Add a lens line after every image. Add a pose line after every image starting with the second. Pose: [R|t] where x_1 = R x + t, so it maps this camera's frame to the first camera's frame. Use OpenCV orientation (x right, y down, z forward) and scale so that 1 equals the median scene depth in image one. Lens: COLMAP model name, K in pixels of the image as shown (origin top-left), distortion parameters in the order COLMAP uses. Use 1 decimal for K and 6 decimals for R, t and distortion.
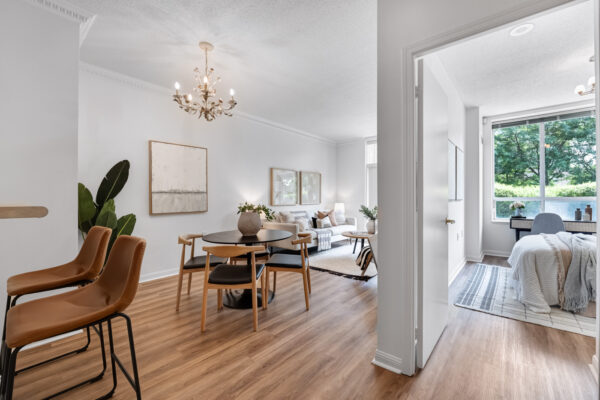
lens RADIAL K [[252.8, 0, 309.6], [0, 252.8, 194.3], [0, 0, 1]] dist [-0.002284, -0.000117]
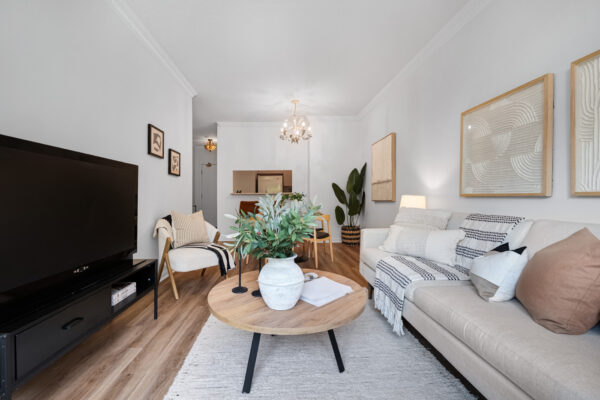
lens RADIAL K [[255.0, 0, 284.8], [0, 255.0, 203.7], [0, 0, 1]] dist [-0.008252, 0.000014]
pose [[-0.756973, 0.026190, -0.652921, 0.501569], [0.022713, 0.999647, 0.013765, 0.056488], [0.653051, -0.004410, -0.757301, 1.459533]]
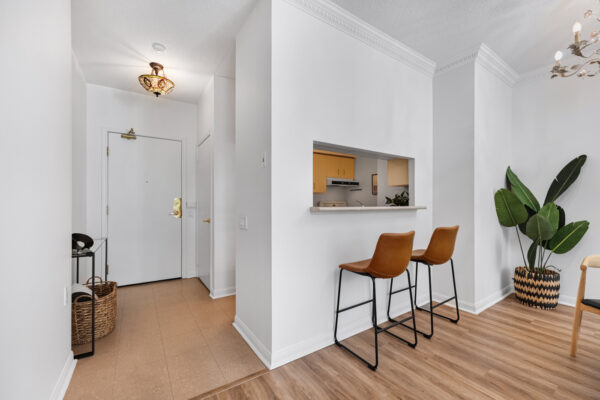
lens RADIAL K [[245.8, 0, 298.9], [0, 245.8, 203.1], [0, 0, 1]] dist [-0.011842, -0.000114]
pose [[-0.301744, 0.002559, -0.953386, 0.231681], [0.020003, 0.999793, -0.003648, 0.004032], [0.953179, -0.020171, -0.301733, 0.287324]]
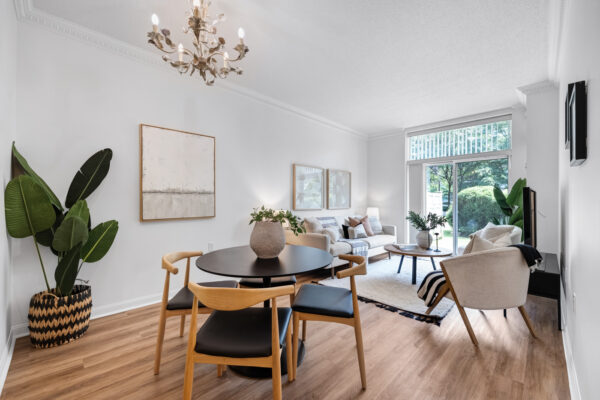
lens RADIAL K [[248.2, 0, 299.0], [0, 248.2, 201.2], [0, 0, 1]] dist [-0.006662, -0.000124]
pose [[0.994299, 0.006690, -0.106413, -0.062103], [-0.005330, 0.999901, 0.013058, 0.006778], [0.106490, -0.012416, 0.994236, 0.259845]]
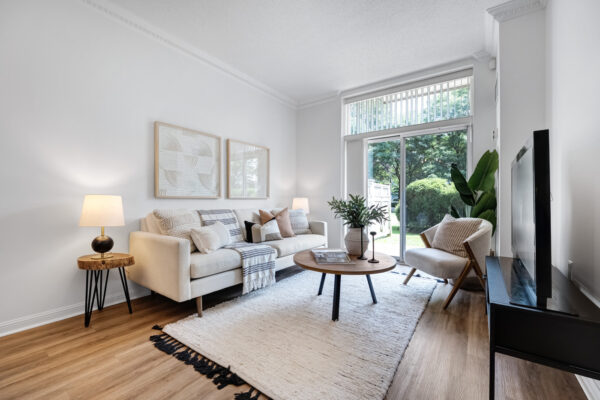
lens RADIAL K [[252.7, 0, 299.7], [0, 252.7, 201.3], [0, 0, 1]] dist [-0.006998, 0.000018]
pose [[0.998097, 0.006078, 0.061358, 0.129945], [-0.007360, 0.999759, 0.020695, 0.050105], [-0.061217, -0.021107, 0.997901, 0.630432]]
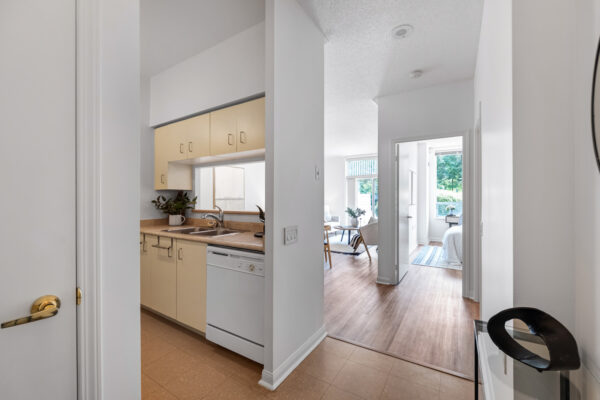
lens RADIAL K [[247.3, 0, 300.0], [0, 247.3, 200.0], [0, 0, 1]] dist [0.024935, 0.000003]
pose [[0.993746, 0.001278, 0.111658, -0.256424], [-0.003256, 0.999841, 0.017535, -0.025549], [-0.111618, -0.017789, 0.993592, -0.412072]]
